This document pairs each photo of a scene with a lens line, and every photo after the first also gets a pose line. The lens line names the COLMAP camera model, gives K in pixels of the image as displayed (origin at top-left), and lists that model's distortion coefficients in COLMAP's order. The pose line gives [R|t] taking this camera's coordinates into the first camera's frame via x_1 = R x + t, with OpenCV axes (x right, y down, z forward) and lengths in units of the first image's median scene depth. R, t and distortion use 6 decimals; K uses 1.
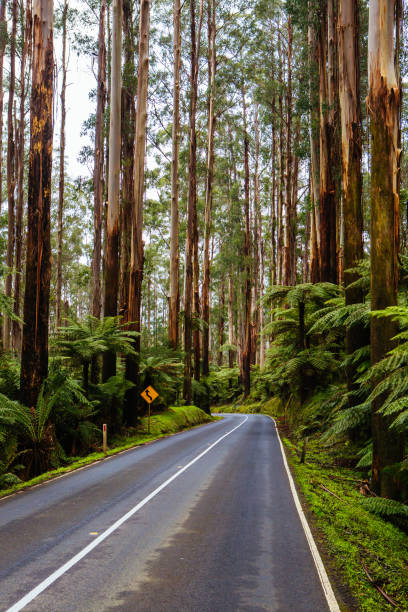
lens RADIAL K [[509.4, 0, 206.4], [0, 509.4, 327.3], [0, 0, 1]] dist [0.011467, 0.000857]
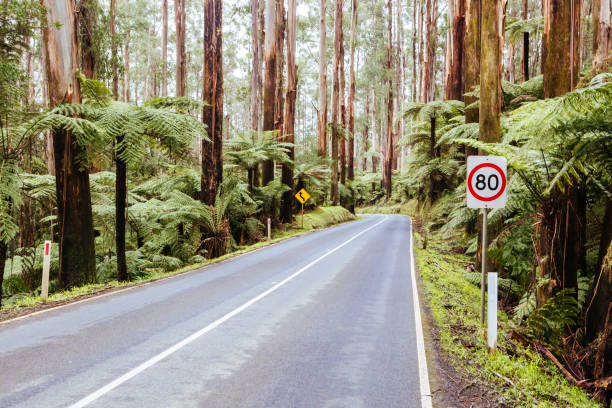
lens RADIAL K [[509.4, 0, 306.0], [0, 509.4, 204.0], [0, 0, 1]] dist [0.011467, 0.000857]
pose [[0.995678, 0.004776, -0.092749, 0.005705], [0.008574, 0.989684, 0.143010, -0.016335], [0.092475, -0.143187, 0.985366, -0.143050]]
